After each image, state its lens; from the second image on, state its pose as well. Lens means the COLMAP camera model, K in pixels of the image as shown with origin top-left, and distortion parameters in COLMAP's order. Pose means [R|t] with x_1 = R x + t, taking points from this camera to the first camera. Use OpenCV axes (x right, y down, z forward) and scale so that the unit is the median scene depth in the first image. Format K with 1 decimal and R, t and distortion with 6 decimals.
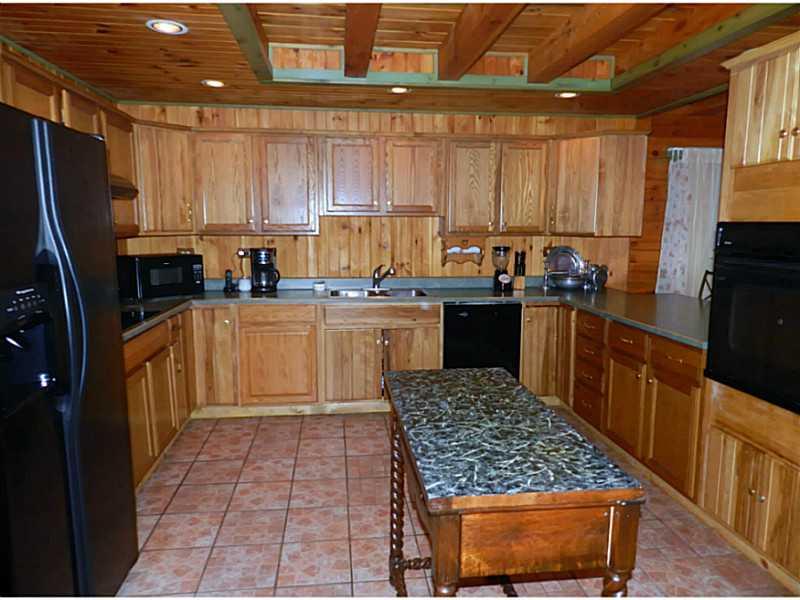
lens RADIAL K [[551.7, 0, 397.6], [0, 551.7, 299.9], [0, 0, 1]] dist [0.022955, -0.010815]
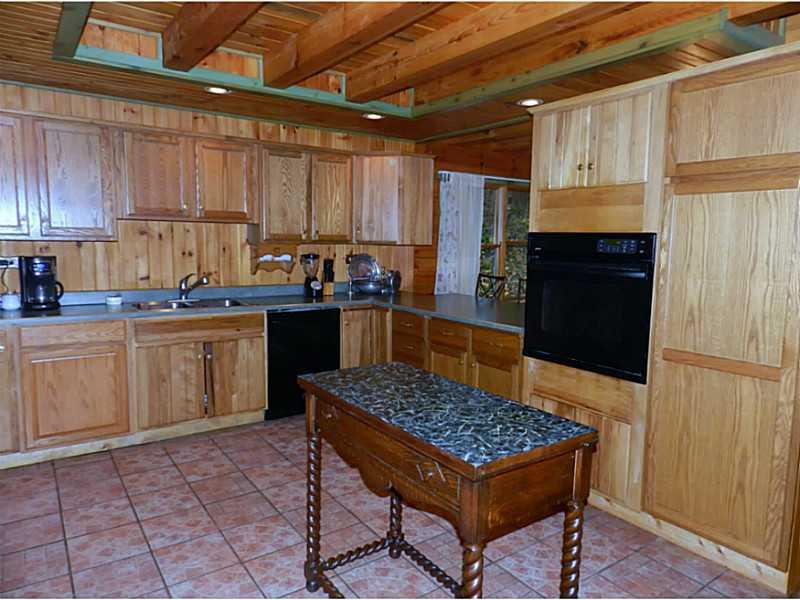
lens RADIAL K [[551.7, 0, 398.2], [0, 551.7, 300.6], [0, 0, 1]] dist [0.022955, -0.010815]
pose [[0.877577, -0.041892, 0.477602, -0.186016], [0.051361, 0.998657, -0.006779, 0.005734], [-0.476677, 0.030480, 0.878550, 0.021565]]
